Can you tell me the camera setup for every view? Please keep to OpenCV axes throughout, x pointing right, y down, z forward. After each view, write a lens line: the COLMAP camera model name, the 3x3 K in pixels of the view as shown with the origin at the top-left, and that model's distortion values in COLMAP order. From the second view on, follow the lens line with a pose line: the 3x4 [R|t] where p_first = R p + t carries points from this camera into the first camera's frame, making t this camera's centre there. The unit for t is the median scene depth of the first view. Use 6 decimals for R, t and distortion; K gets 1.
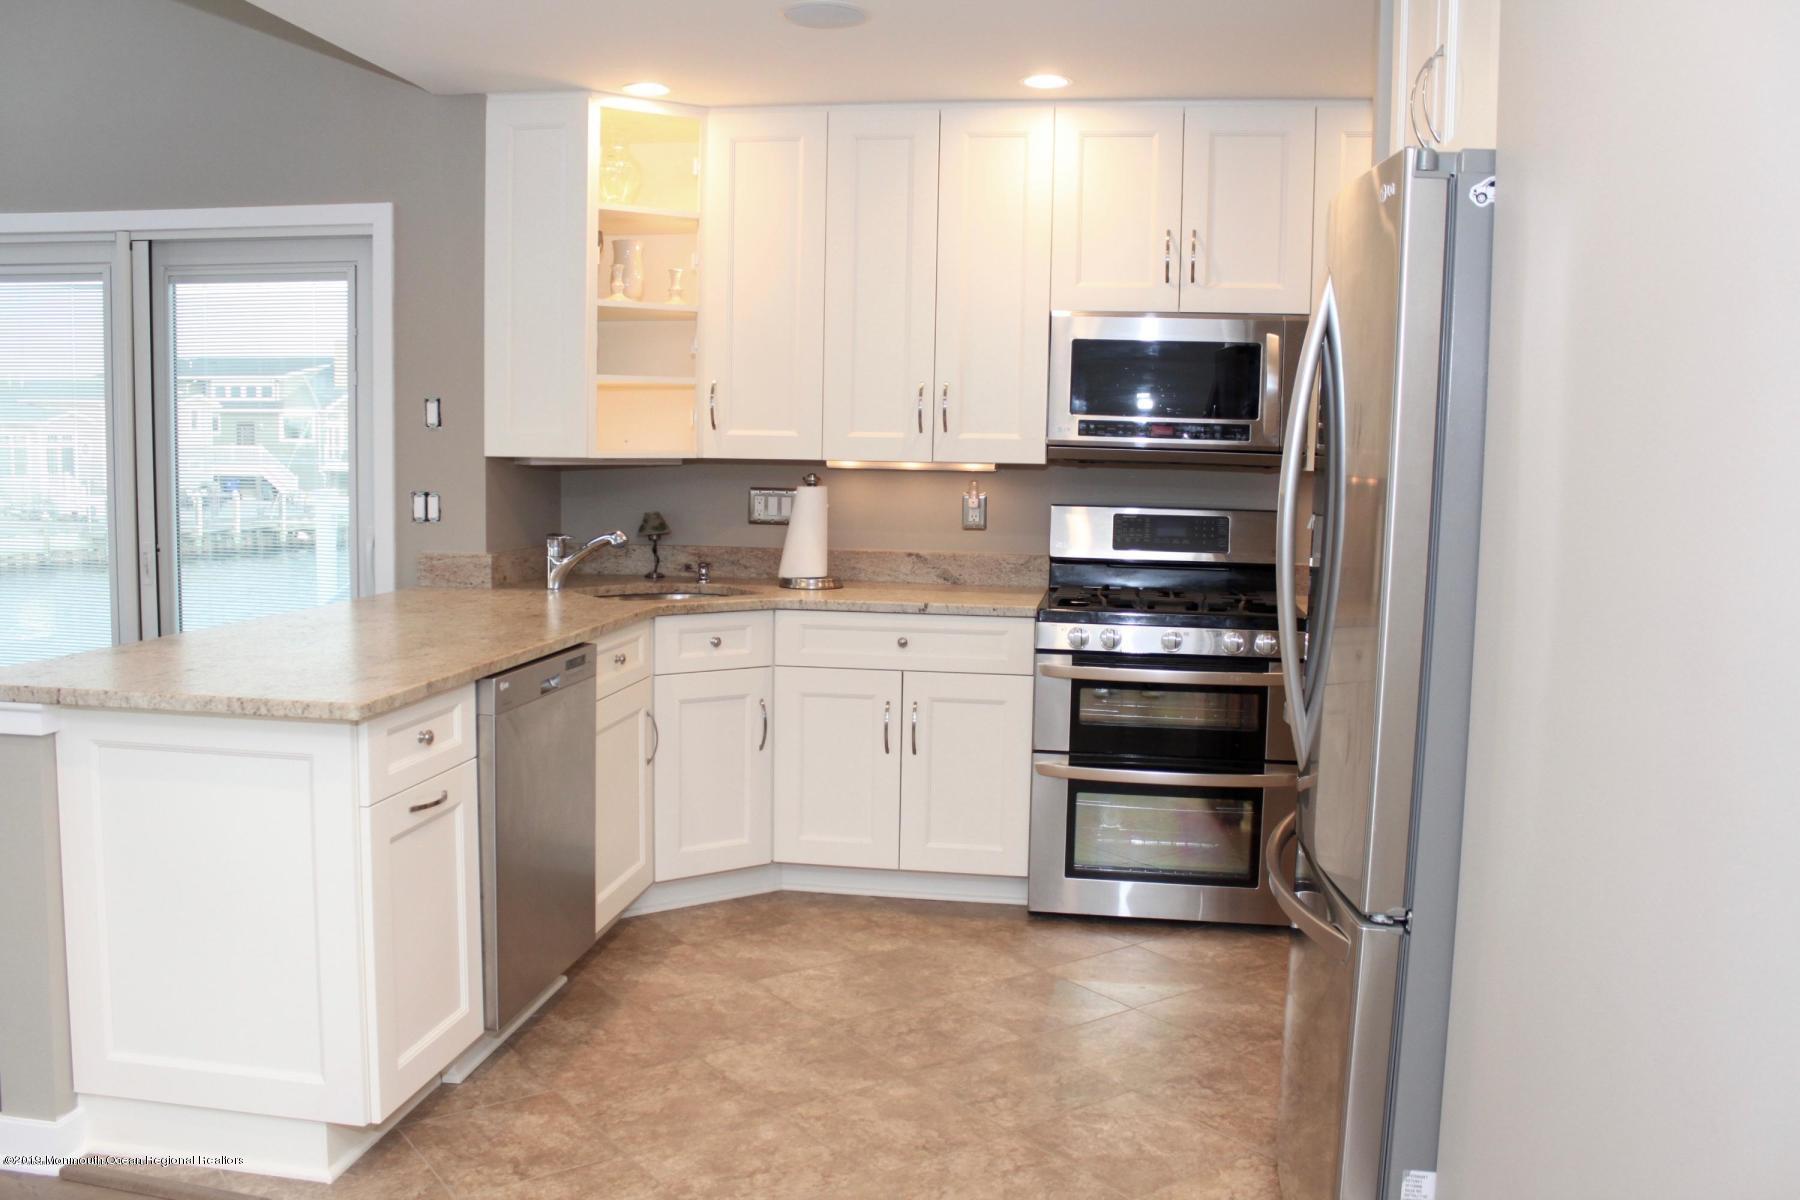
lens RADIAL K [[1508.2, 0, 886.3], [0, 1508.2, 599.9], [0, 0, 1]] dist [-0.167774, 0.142701]
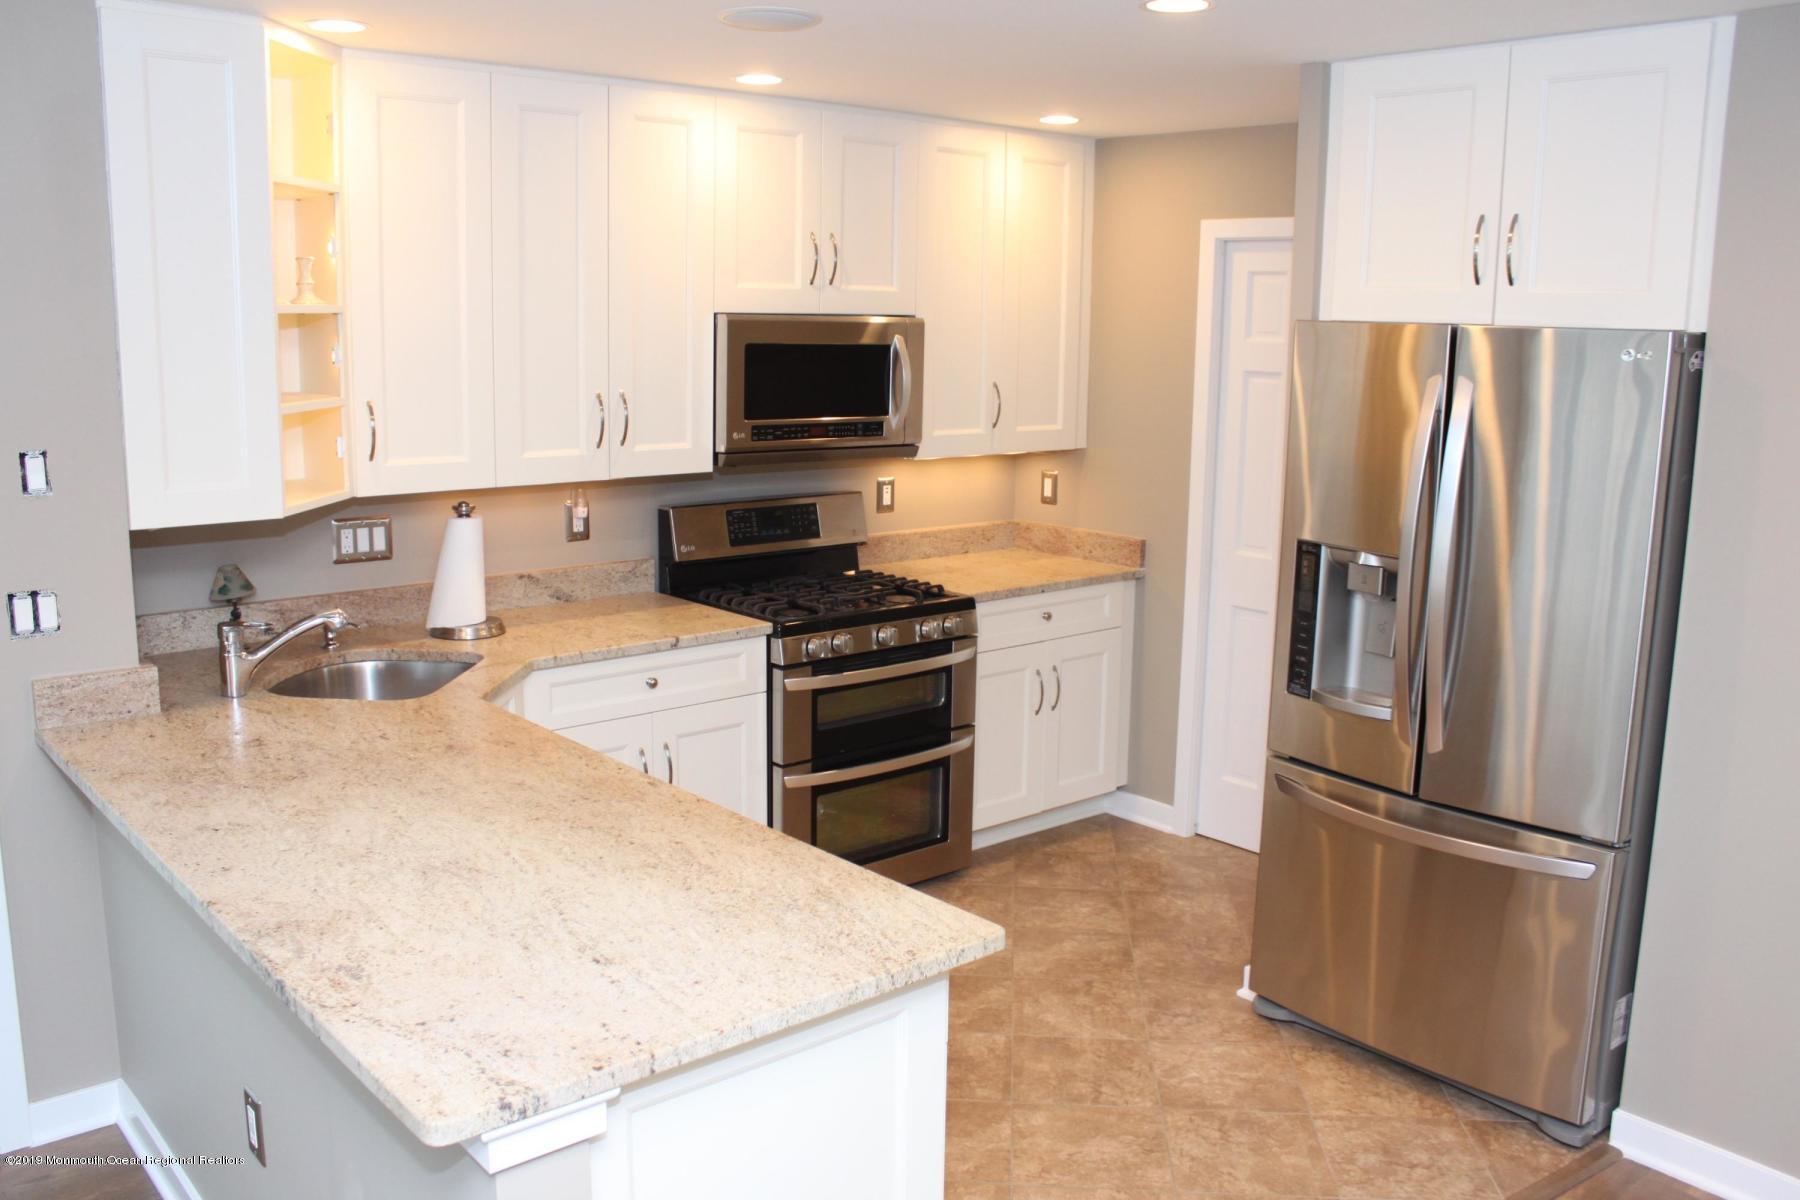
lens RADIAL K [[1508.2, 0, 886.3], [0, 1508.2, 599.9], [0, 0, 1]] dist [-0.167774, 0.142701]
pose [[0.646822, -0.148167, 0.748109, -0.552556], [0.074612, 0.988534, 0.131274, -0.126394], [-0.758982, -0.029093, 0.650461, 0.281880]]
